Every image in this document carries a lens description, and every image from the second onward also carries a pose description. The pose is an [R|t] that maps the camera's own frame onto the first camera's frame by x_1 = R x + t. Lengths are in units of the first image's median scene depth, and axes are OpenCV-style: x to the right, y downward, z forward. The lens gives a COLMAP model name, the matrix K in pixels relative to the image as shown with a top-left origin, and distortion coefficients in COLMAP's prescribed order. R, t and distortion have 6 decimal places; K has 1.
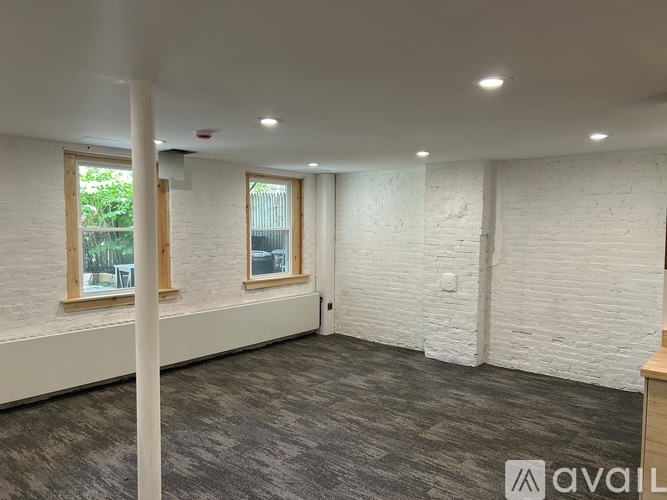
lens RADIAL K [[524.0, 0, 333.5], [0, 524.0, 250.0], [0, 0, 1]] dist [0.038845, -0.007130]
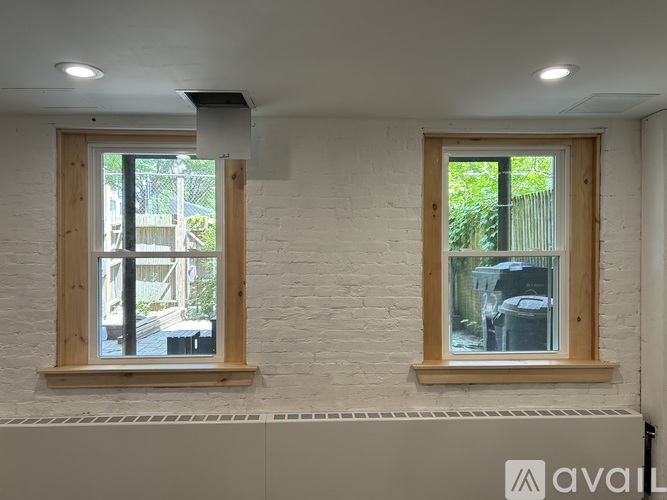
lens RADIAL K [[524.0, 0, 333.5], [0, 524.0, 250.0], [0, 0, 1]] dist [0.038845, -0.007130]
pose [[0.658855, -0.012408, -0.752168, 0.135123], [-0.029227, 0.998687, -0.042077, -0.020461], [0.751702, 0.049706, 0.657627, 0.626578]]
